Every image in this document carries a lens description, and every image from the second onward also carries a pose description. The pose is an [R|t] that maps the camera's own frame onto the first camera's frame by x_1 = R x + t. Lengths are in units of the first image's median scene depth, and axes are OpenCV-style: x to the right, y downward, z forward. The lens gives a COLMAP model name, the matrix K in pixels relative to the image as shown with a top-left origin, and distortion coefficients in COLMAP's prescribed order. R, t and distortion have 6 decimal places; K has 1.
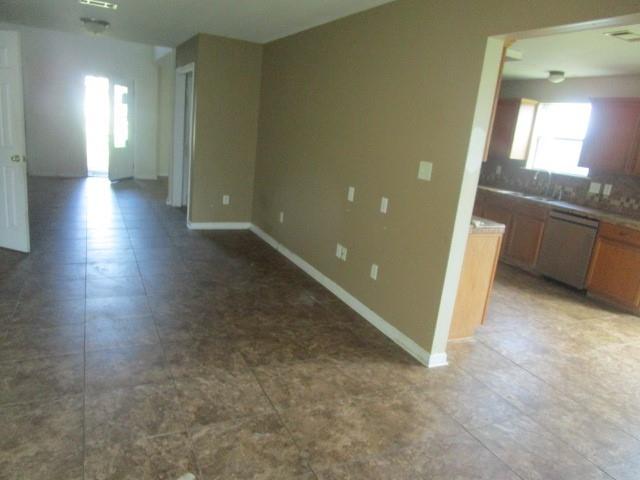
lens RADIAL K [[452.7, 0, 324.3], [0, 452.7, 240.8], [0, 0, 1]] dist [-0.013718, -0.004399]
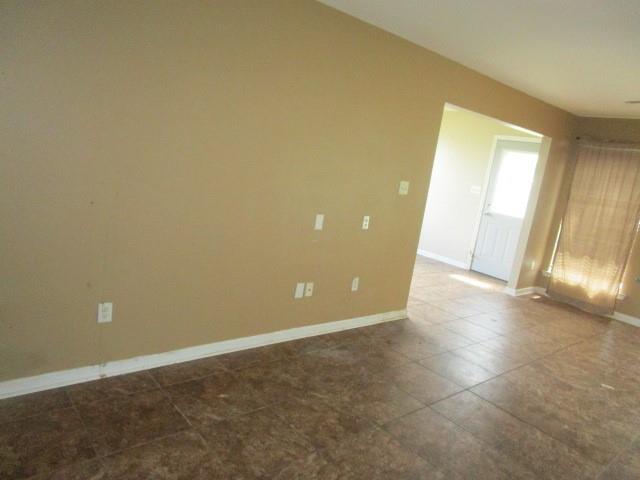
lens RADIAL K [[452.7, 0, 318.7], [0, 452.7, 244.4], [0, 0, 1]] dist [-0.013718, -0.004399]
pose [[-0.203787, -0.321982, 0.924553, -0.996124], [0.077348, 0.936124, 0.343060, -0.473256], [-0.975955, 0.141423, -0.165865, 1.488488]]
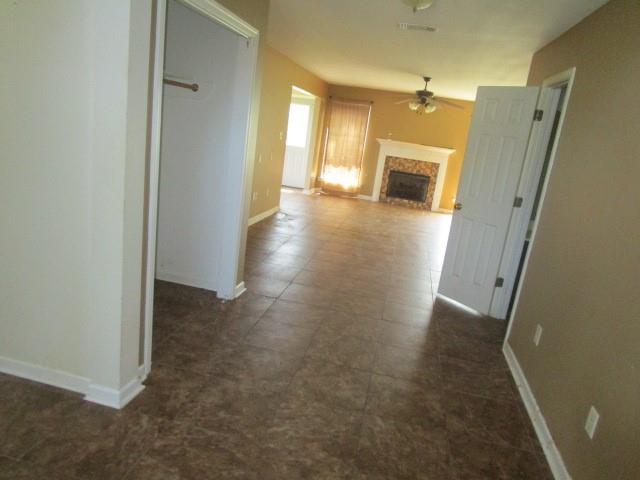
lens RADIAL K [[452.7, 0, 323.8], [0, 452.7, 239.6], [0, 0, 1]] dist [-0.013718, -0.004399]
pose [[-0.758200, -0.340504, 0.556048, -1.453748], [-0.041898, 0.876487, 0.479599, -0.823723], [-0.650674, 0.340335, -0.678819, 2.657301]]
